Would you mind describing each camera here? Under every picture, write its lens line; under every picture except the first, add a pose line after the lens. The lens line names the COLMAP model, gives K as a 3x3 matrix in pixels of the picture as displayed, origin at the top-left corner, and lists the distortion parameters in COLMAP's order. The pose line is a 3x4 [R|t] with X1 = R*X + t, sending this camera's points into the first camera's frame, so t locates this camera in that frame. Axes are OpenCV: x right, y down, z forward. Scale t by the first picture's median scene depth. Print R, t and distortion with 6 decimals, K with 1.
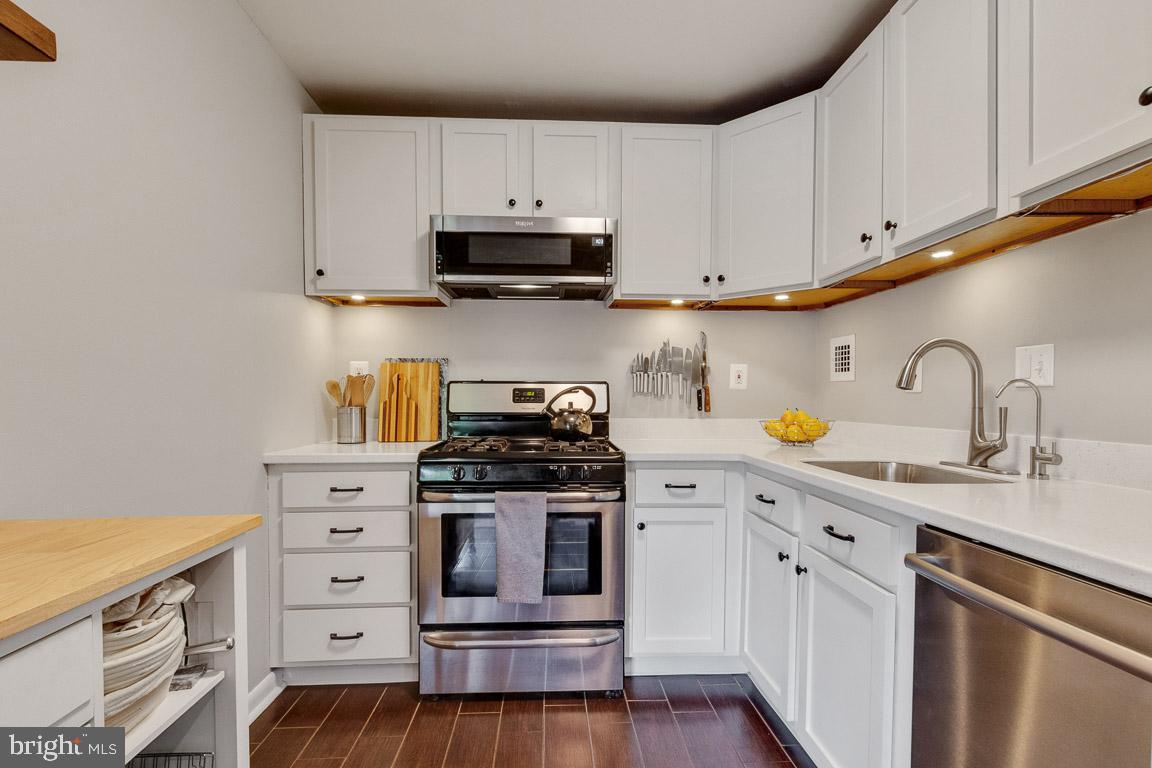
lens RADIAL K [[535.2, 0, 570.7], [0, 535.2, 405.8], [0, 0, 1]] dist [-0.001135, 0.001922]
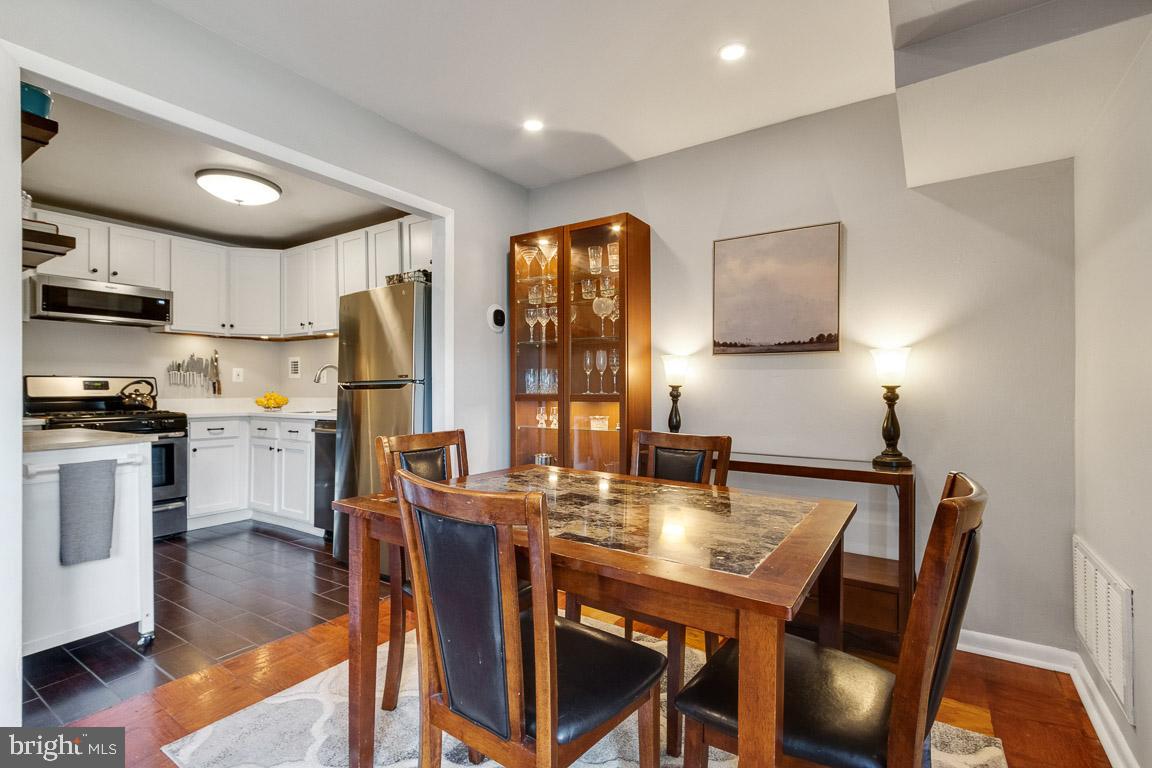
lens RADIAL K [[535.2, 0, 573.9], [0, 535.2, 387.0], [0, 0, 1]] dist [-0.001135, 0.001922]
pose [[0.585964, -0.003773, 0.810328, -0.612798], [0.018201, 0.999798, -0.008506, 0.028659], [-0.810132, 0.019733, 0.585915, -1.239702]]
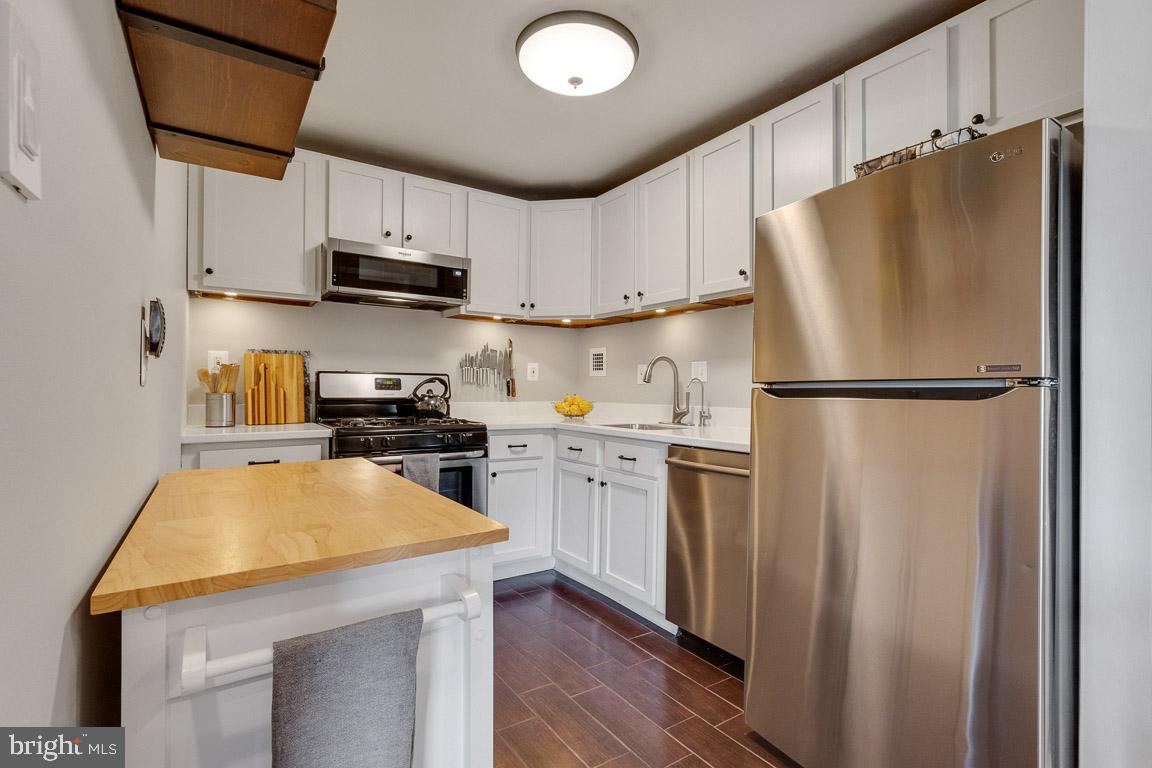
lens RADIAL K [[535.2, 0, 574.2], [0, 535.2, 387.2], [0, 0, 1]] dist [-0.001135, 0.001922]
pose [[0.855199, 0.004818, 0.518277, -0.404393], [0.002020, 0.999918, -0.012628, 0.005284], [-0.518296, 0.011846, 0.855119, -0.333823]]
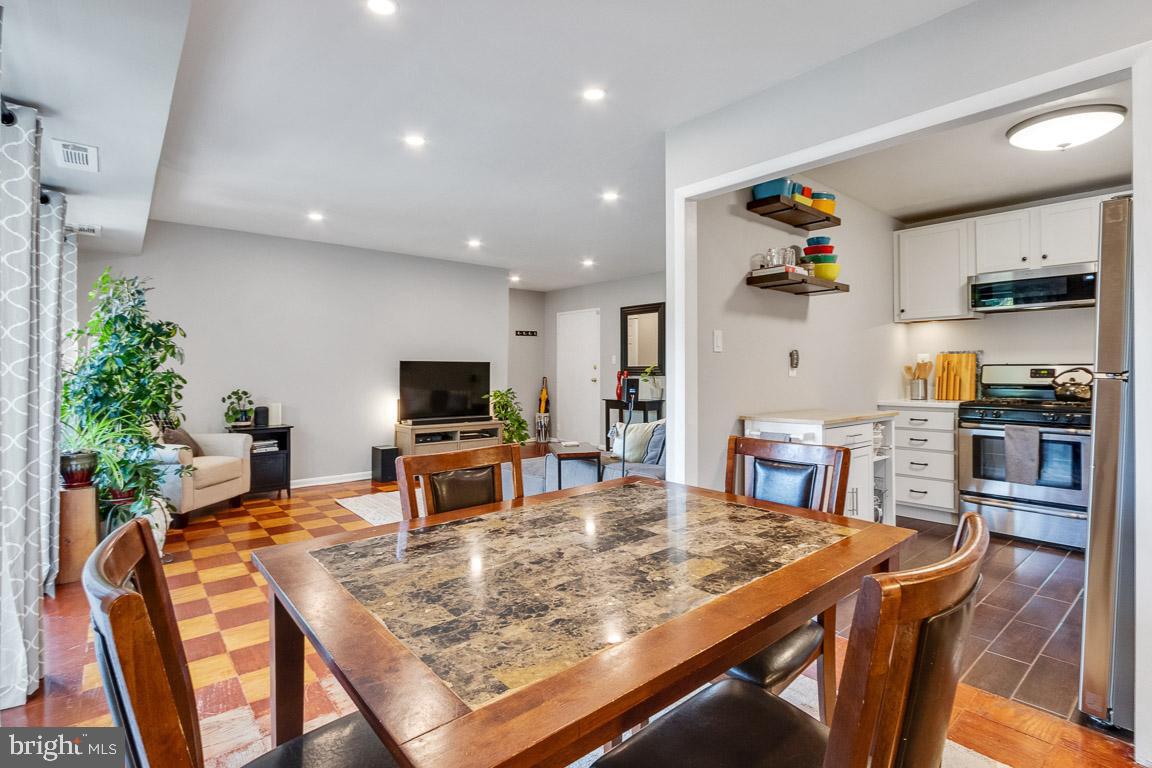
lens RADIAL K [[554.2, 0, 570.9], [0, 554.2, 370.5], [0, 0, 1]] dist [-0.011881, -0.000032]
pose [[0.607829, -0.003610, -0.794060, 0.409144], [-0.009260, 0.999889, -0.011634, 0.004387], [0.794014, 0.014424, 0.607728, -1.224946]]
